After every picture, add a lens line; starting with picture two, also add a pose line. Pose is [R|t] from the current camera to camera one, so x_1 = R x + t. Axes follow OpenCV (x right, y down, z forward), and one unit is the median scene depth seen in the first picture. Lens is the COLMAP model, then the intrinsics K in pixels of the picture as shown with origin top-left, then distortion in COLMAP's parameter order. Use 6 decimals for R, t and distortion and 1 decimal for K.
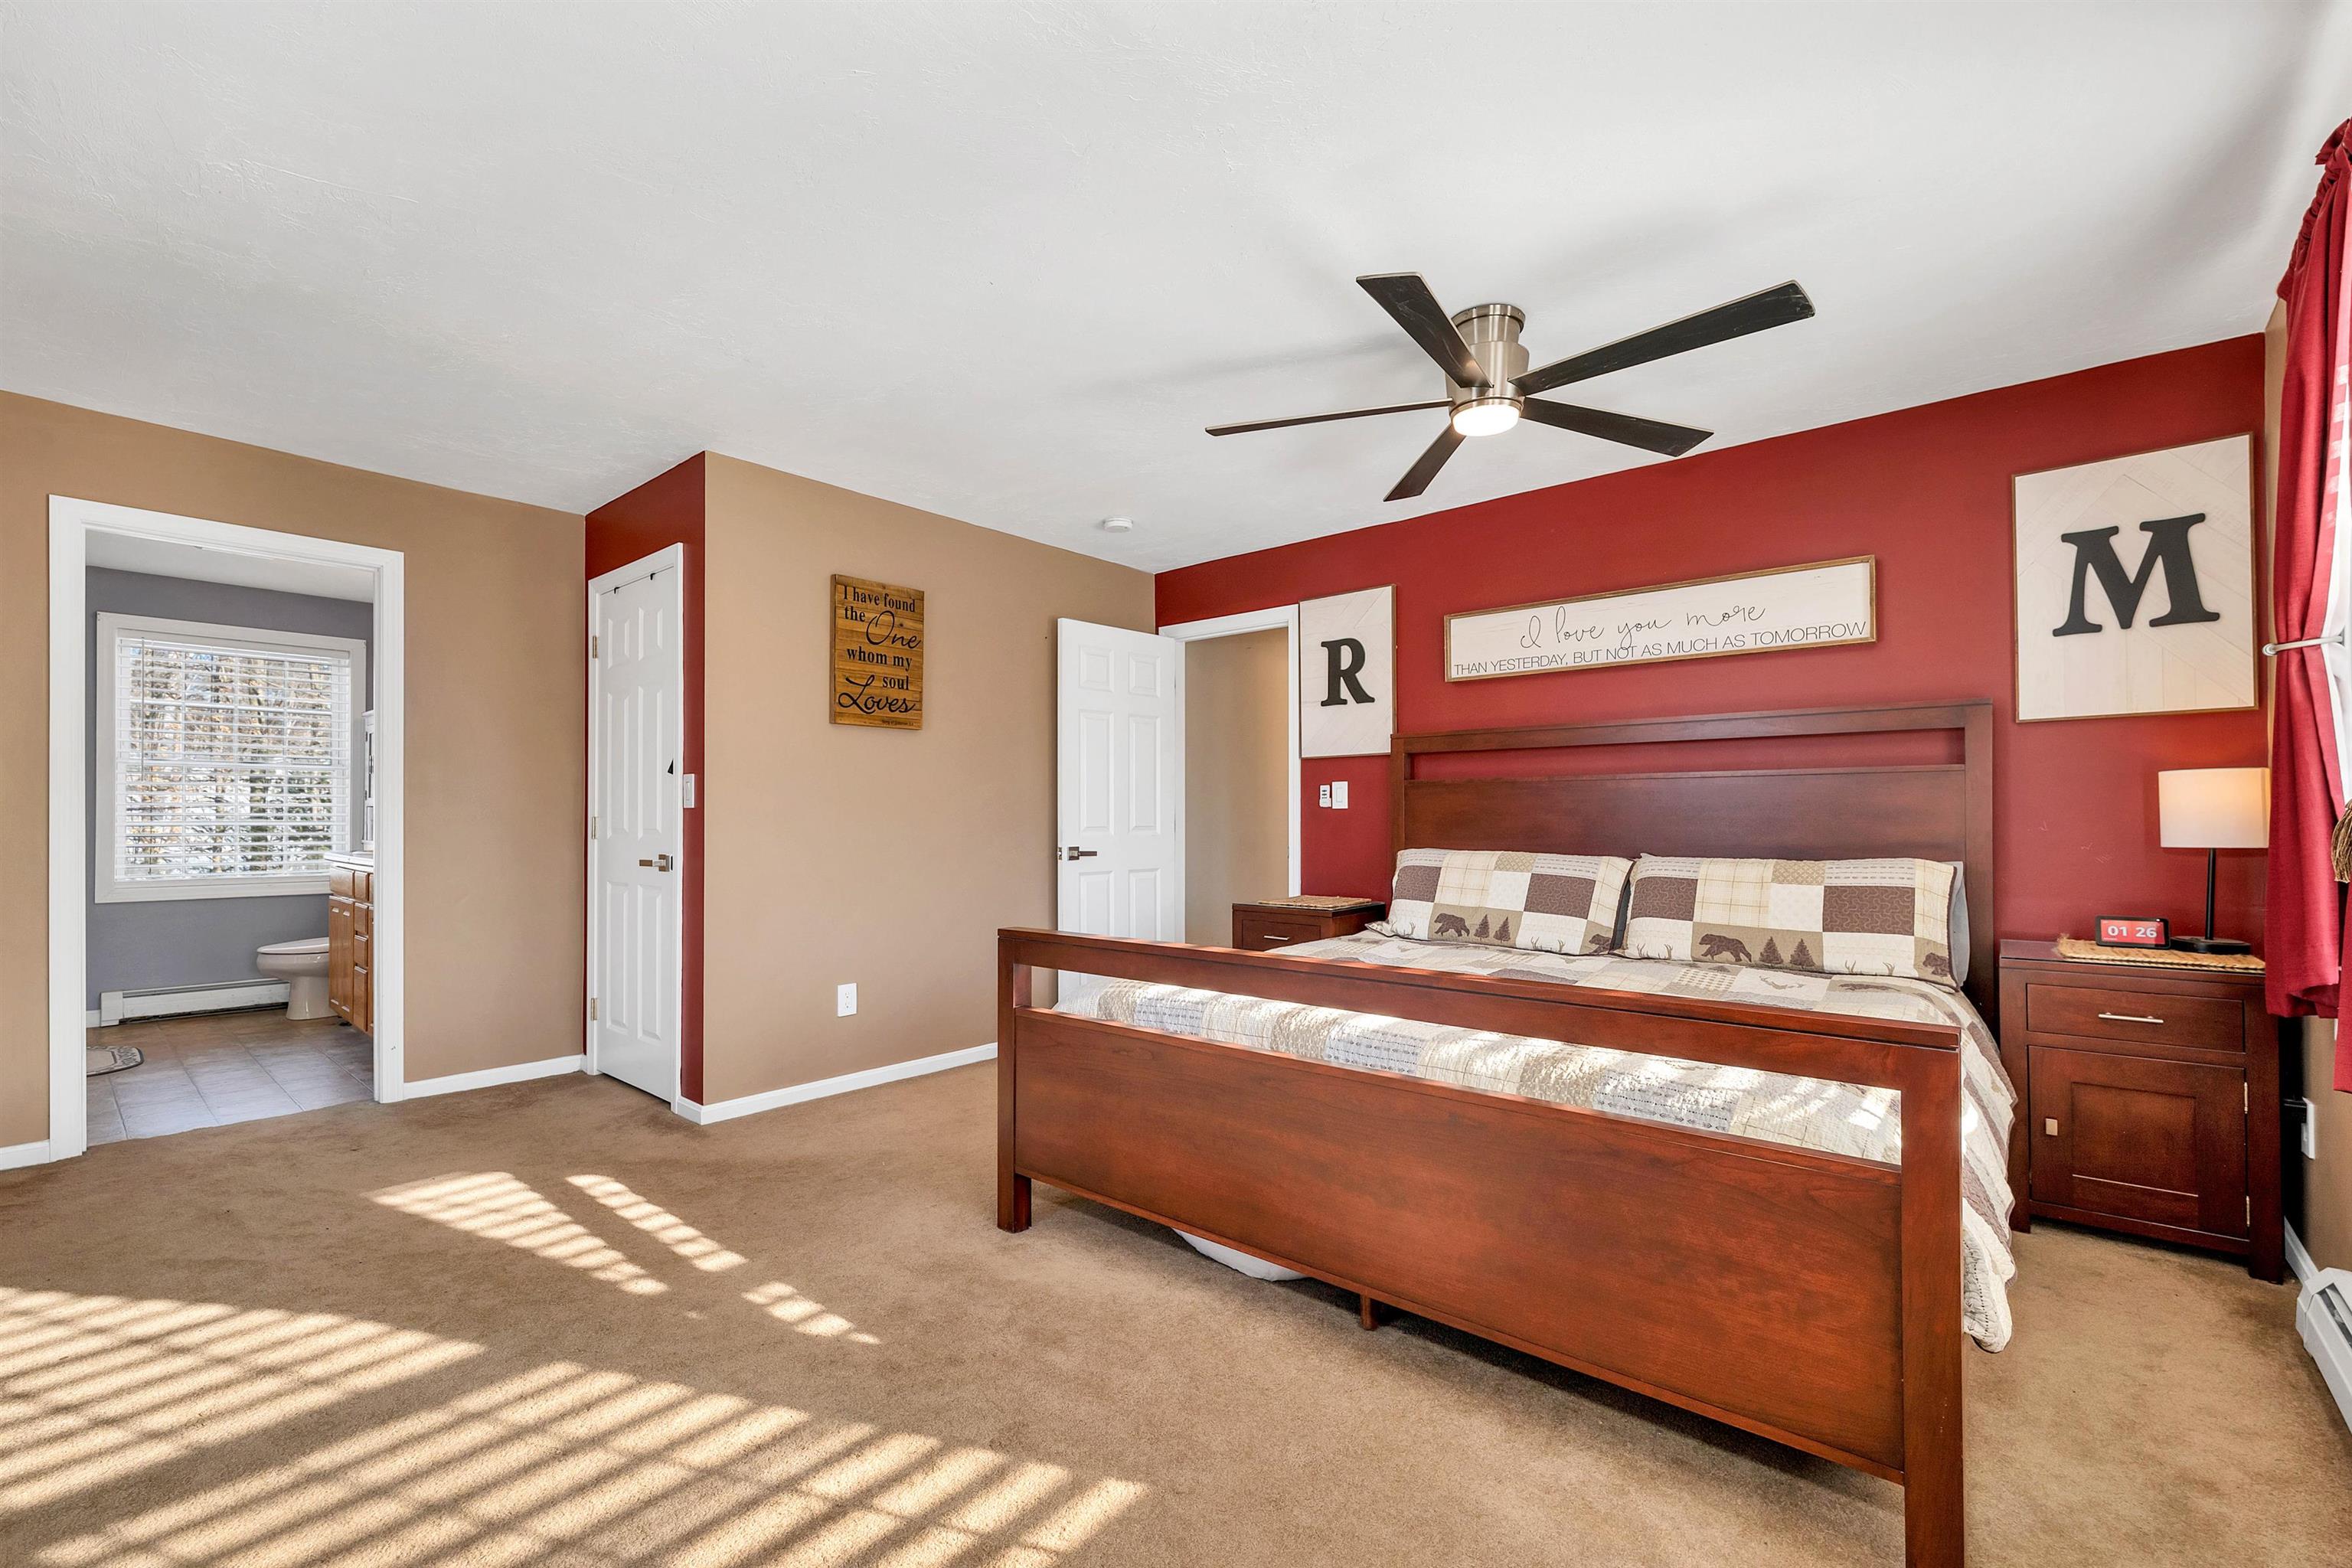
lens RADIAL K [[986.4, 0, 1189.1], [0, 986.4, 806.4], [0, 0, 1]] dist [-0.000275, 0.000428]
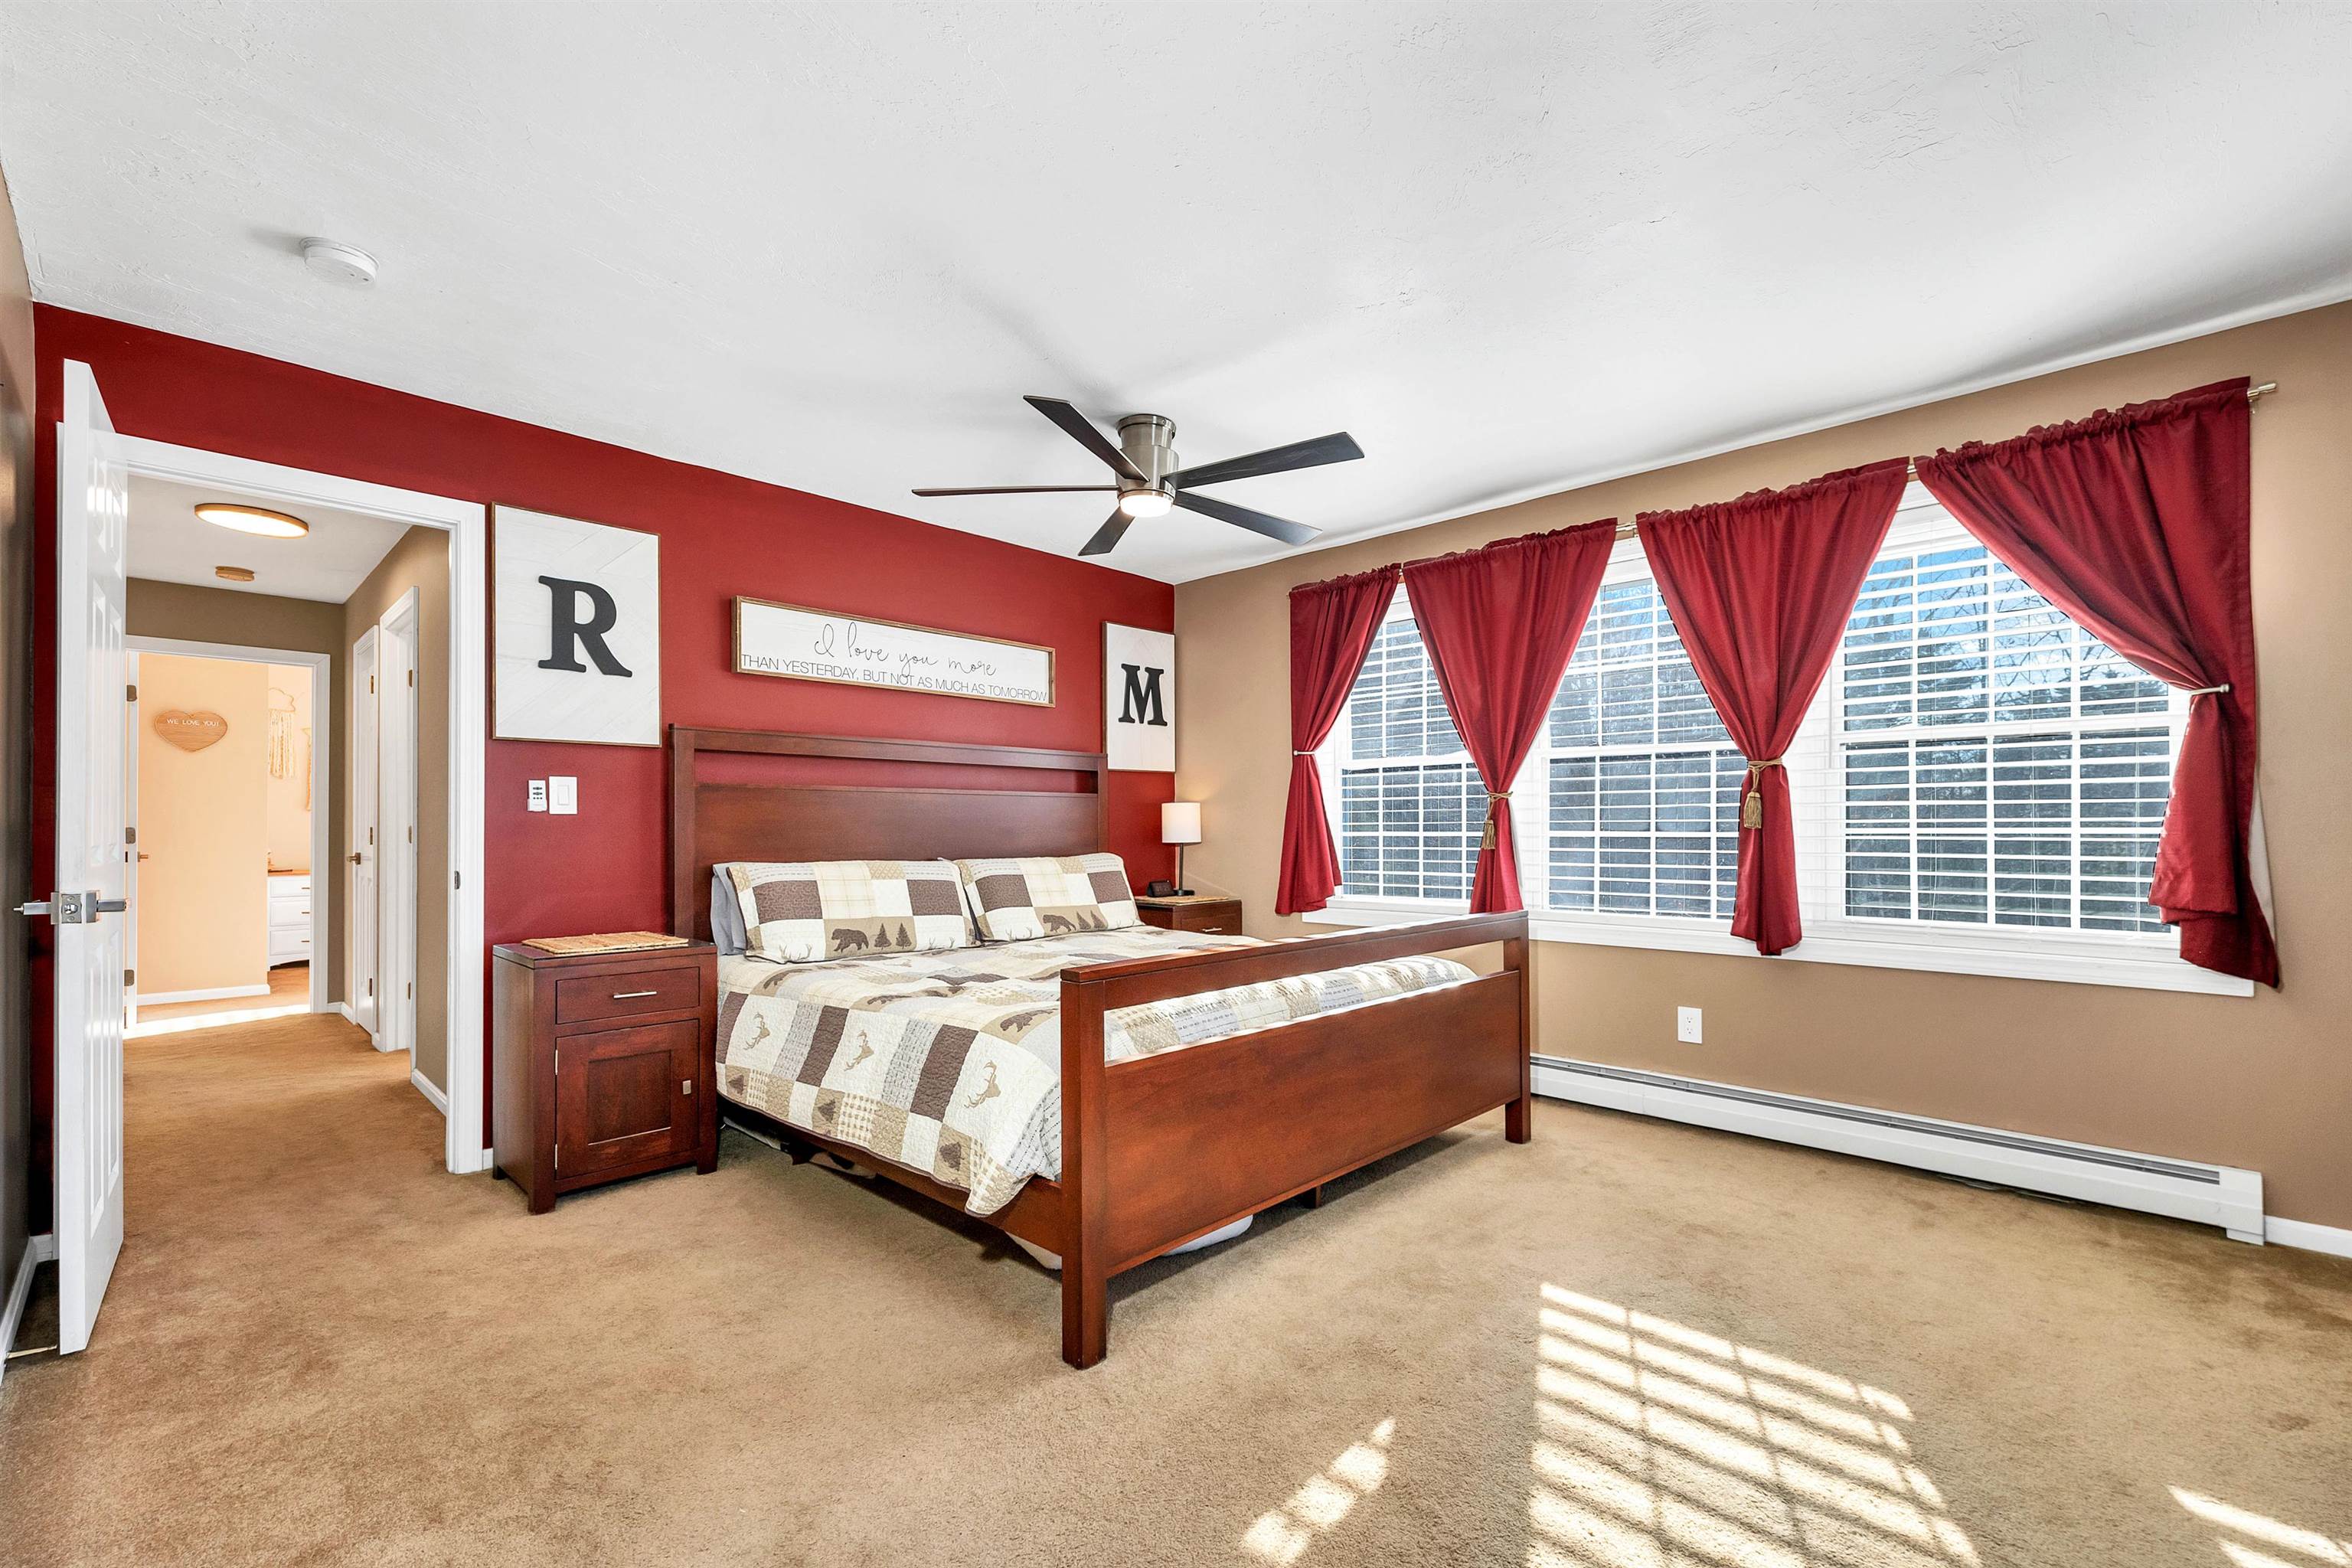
lens RADIAL K [[992.9, 0, 1174.5], [0, 992.9, 818.2], [0, 0, 1]] dist [0.020539, 0.000122]
pose [[0.068715, 0.007450, 0.997609, -0.668503], [-0.016271, 0.999847, -0.006346, 0.003603], [-0.997504, -0.015796, 0.068825, 0.616283]]
